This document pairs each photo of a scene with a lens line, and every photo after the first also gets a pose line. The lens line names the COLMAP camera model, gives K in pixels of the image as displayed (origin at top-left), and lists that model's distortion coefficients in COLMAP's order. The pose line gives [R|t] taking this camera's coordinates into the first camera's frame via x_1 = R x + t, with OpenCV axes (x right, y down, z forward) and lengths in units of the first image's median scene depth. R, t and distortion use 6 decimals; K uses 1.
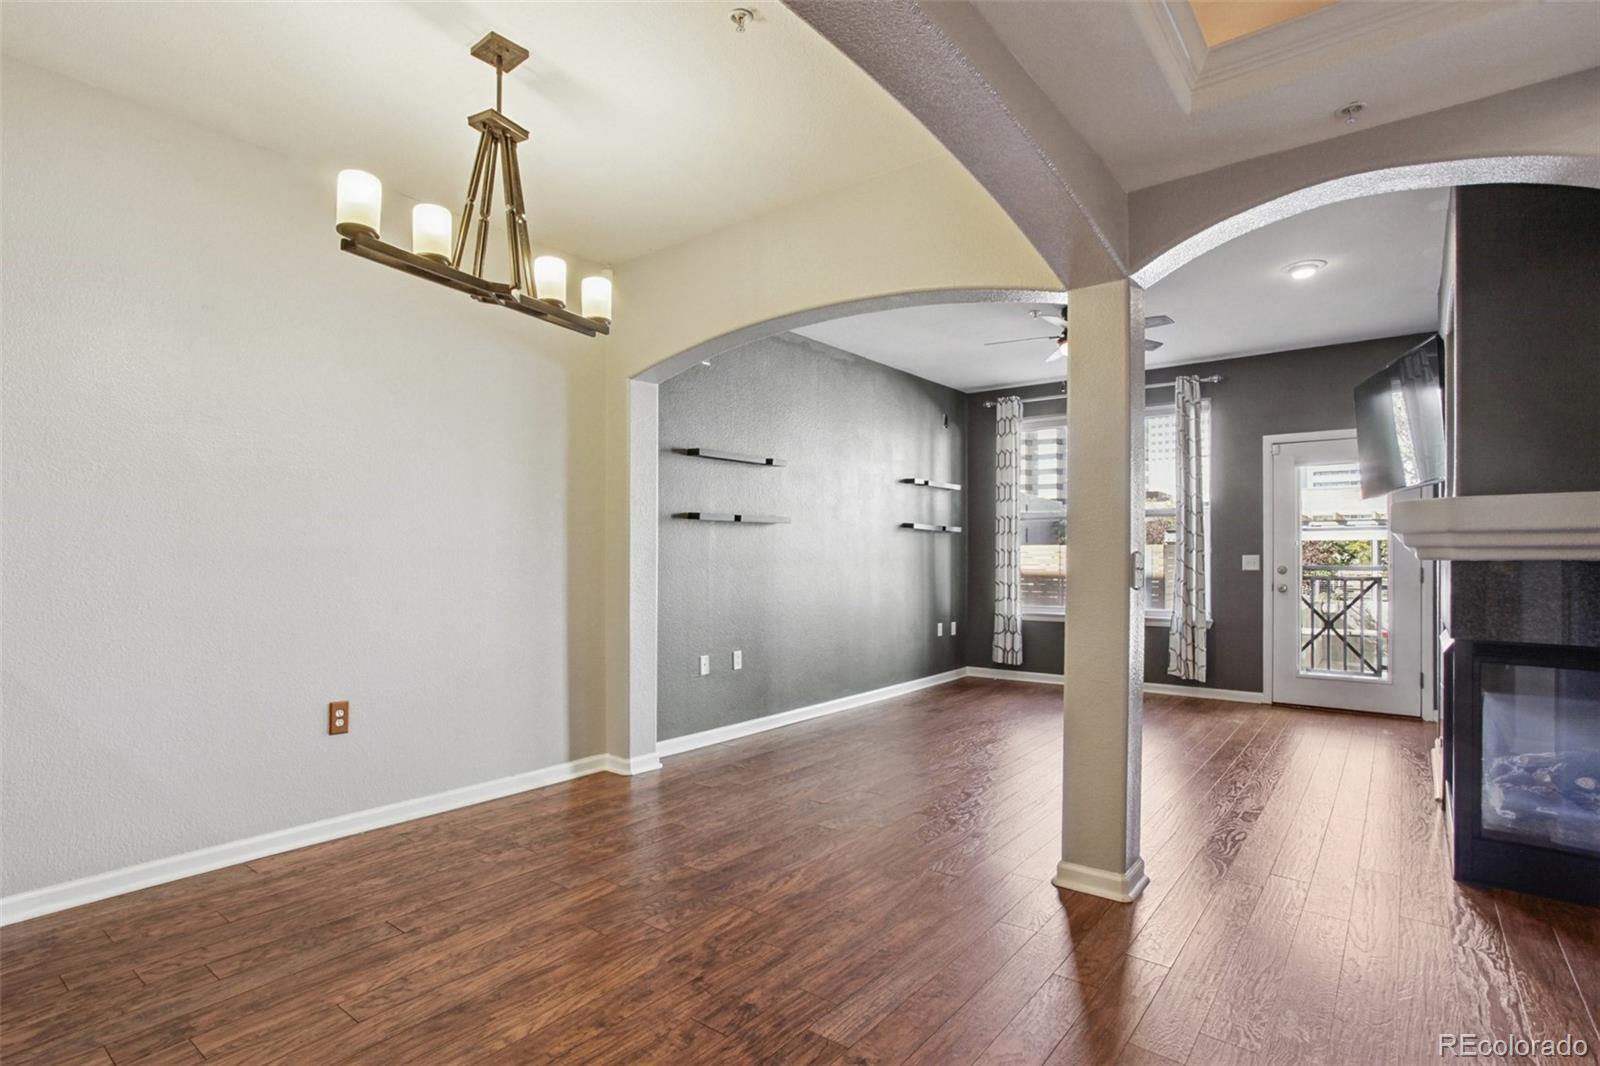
lens RADIAL K [[798.2, 0, 796.3], [0, 798.2, 555.1], [0, 0, 1]] dist [-0.050007, 0.029737]
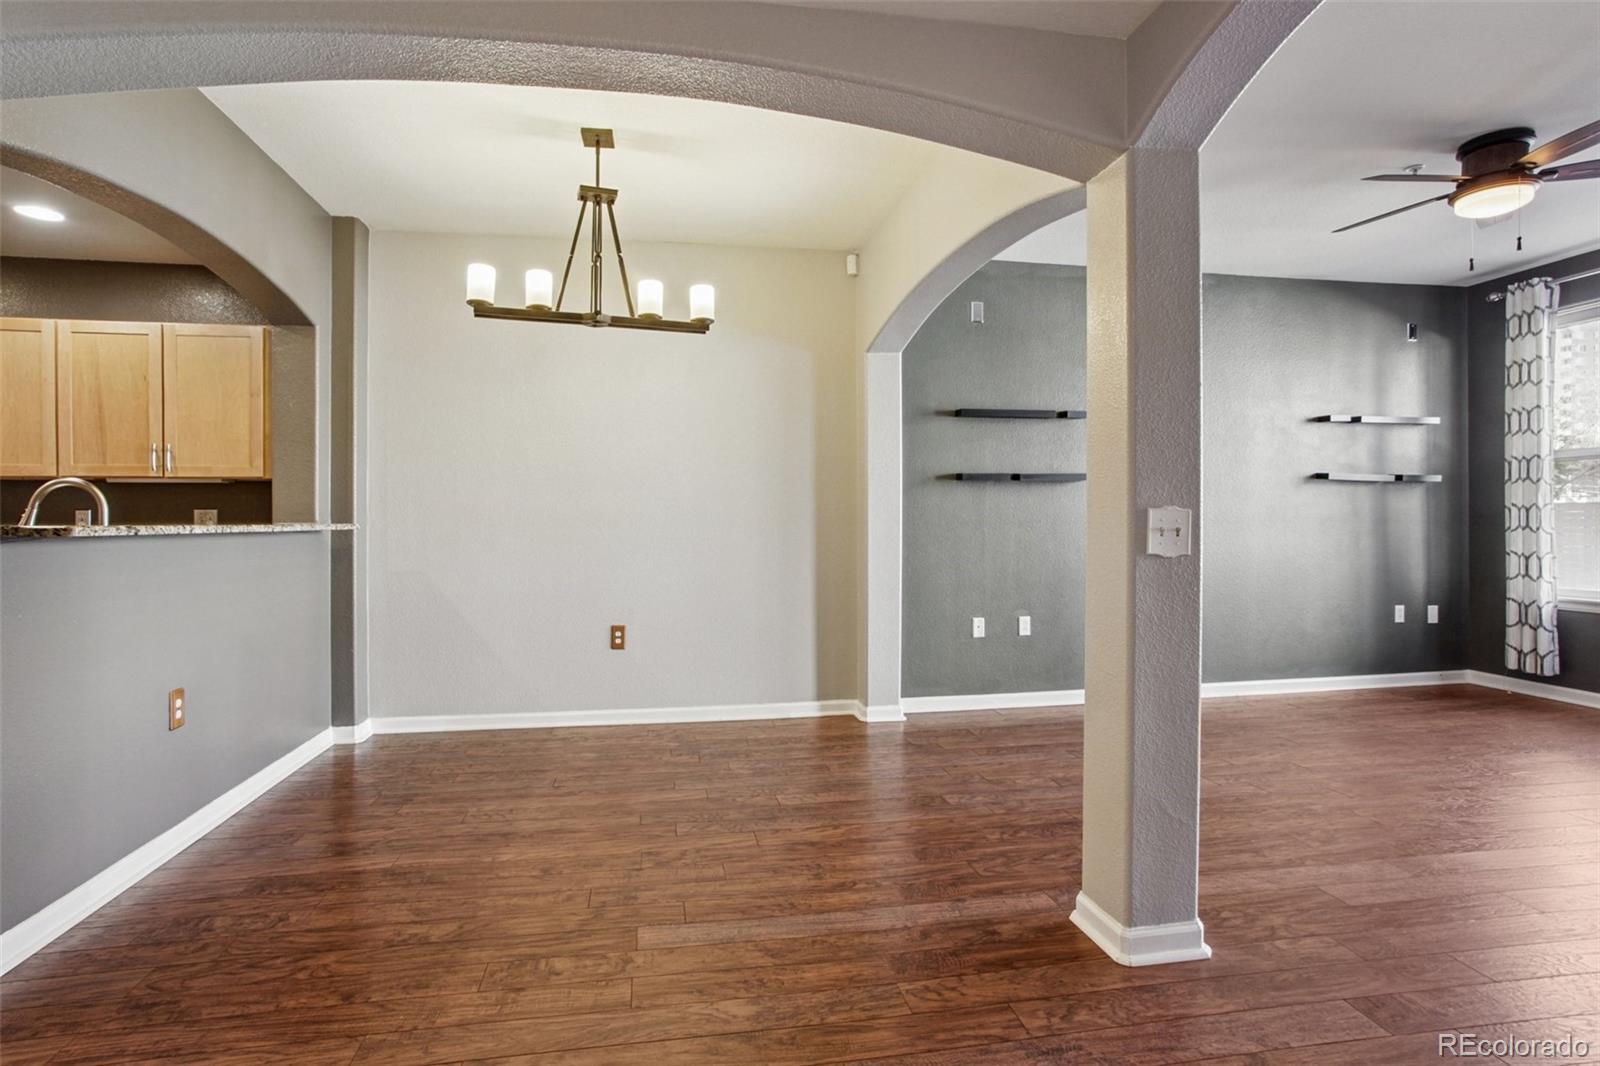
lens RADIAL K [[797.8, 0, 790.2], [0, 797.8, 516.9], [0, 0, 1]] dist [-0.066158, 0.045265]
pose [[0.741002, -0.007456, -0.671461, 0.434917], [0.006132, 0.999972, -0.004336, 0.004408], [0.671475, -0.000904, 0.741027, 0.136694]]
